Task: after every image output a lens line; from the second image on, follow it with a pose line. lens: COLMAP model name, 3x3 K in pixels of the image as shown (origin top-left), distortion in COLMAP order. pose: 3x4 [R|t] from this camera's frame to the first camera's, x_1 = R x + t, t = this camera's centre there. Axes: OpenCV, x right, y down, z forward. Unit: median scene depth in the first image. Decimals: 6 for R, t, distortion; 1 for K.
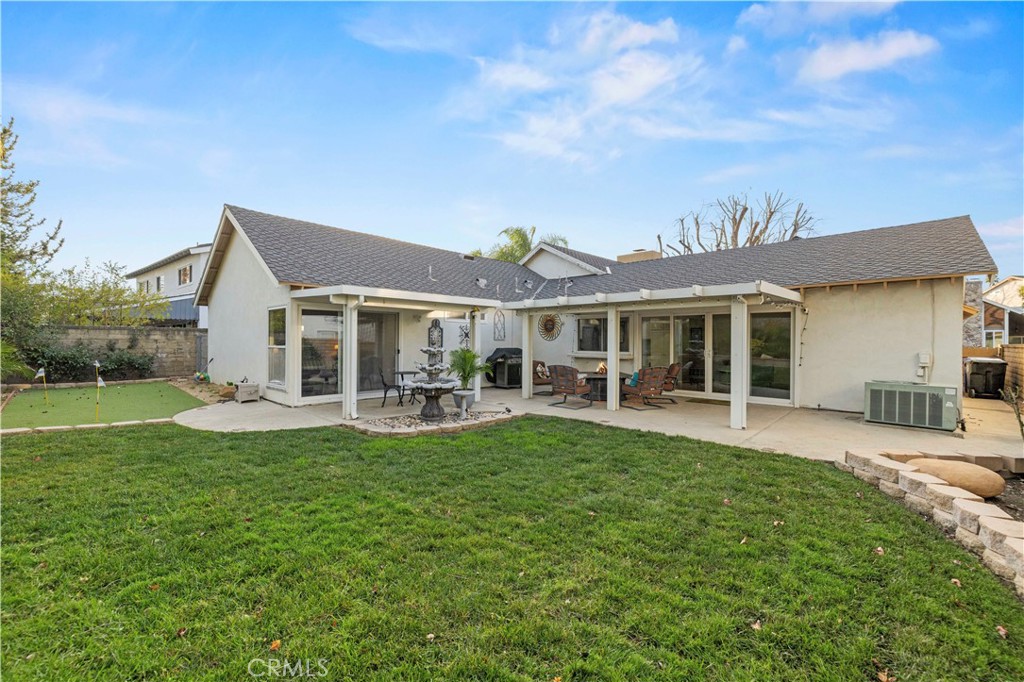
lens RADIAL K [[430.0, 0, 511.4], [0, 430.0, 341.4], [0, 0, 1]] dist [0.001231, 0.000258]
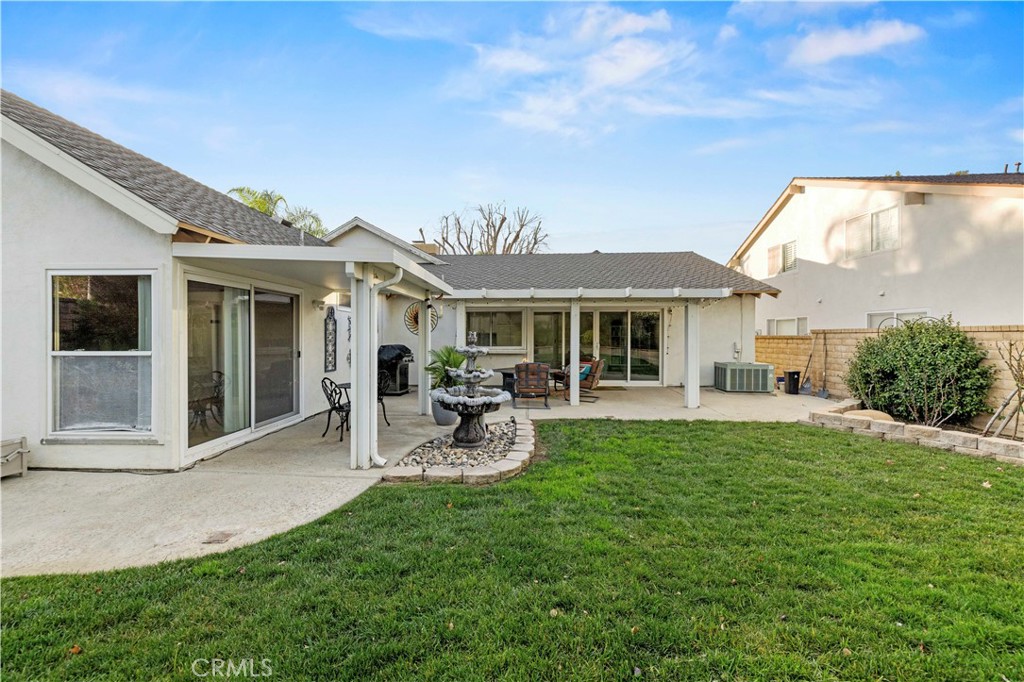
lens RADIAL K [[430.0, 0, 514.7], [0, 430.0, 336.5], [0, 0, 1]] dist [0.001231, 0.000258]
pose [[0.743129, -0.007113, 0.669110, -0.538416], [0.002422, 0.999966, 0.007939, -0.008989], [-0.669143, -0.004279, 0.743121, 0.344966]]
